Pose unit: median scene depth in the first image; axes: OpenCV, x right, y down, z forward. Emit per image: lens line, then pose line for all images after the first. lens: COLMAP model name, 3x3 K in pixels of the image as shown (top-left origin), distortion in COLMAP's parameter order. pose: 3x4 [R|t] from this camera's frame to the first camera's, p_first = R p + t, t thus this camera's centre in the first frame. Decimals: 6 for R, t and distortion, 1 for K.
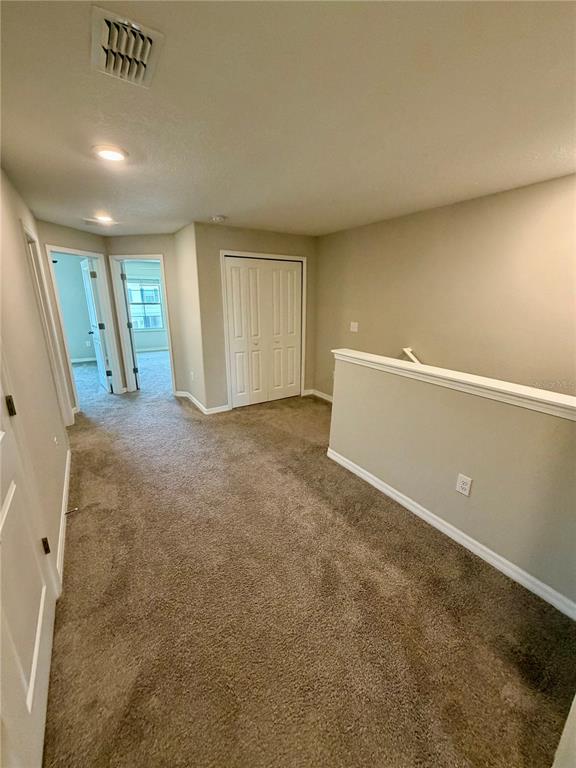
lens RADIAL K [[305.9, 0, 288.5], [0, 305.9, 382.1], [0, 0, 1]] dist [-0.003529, 0.000371]
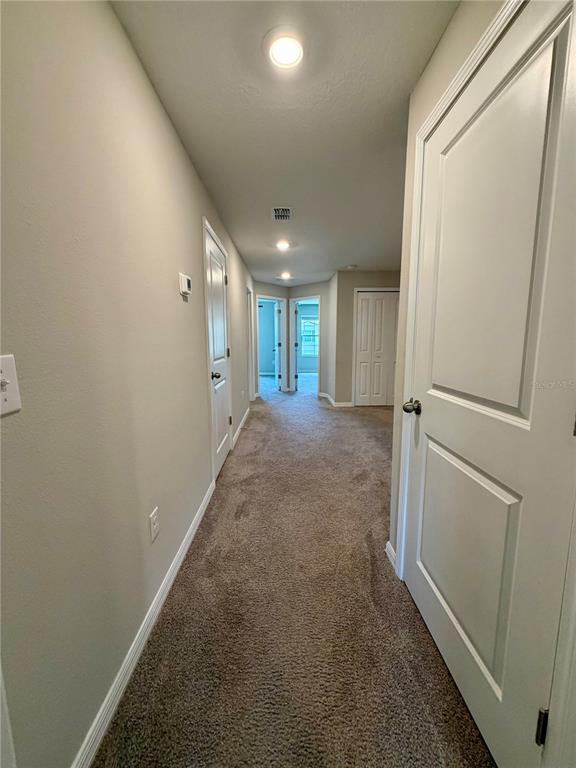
lens RADIAL K [[305.9, 0, 287.7], [0, 305.9, 381.7], [0, 0, 1]] dist [-0.003529, 0.000371]
pose [[0.848675, 0.065086, -0.524894, 0.508484], [-0.134923, 0.986208, -0.095862, 0.308388], [0.511415, 0.152176, 0.845752, -0.510941]]
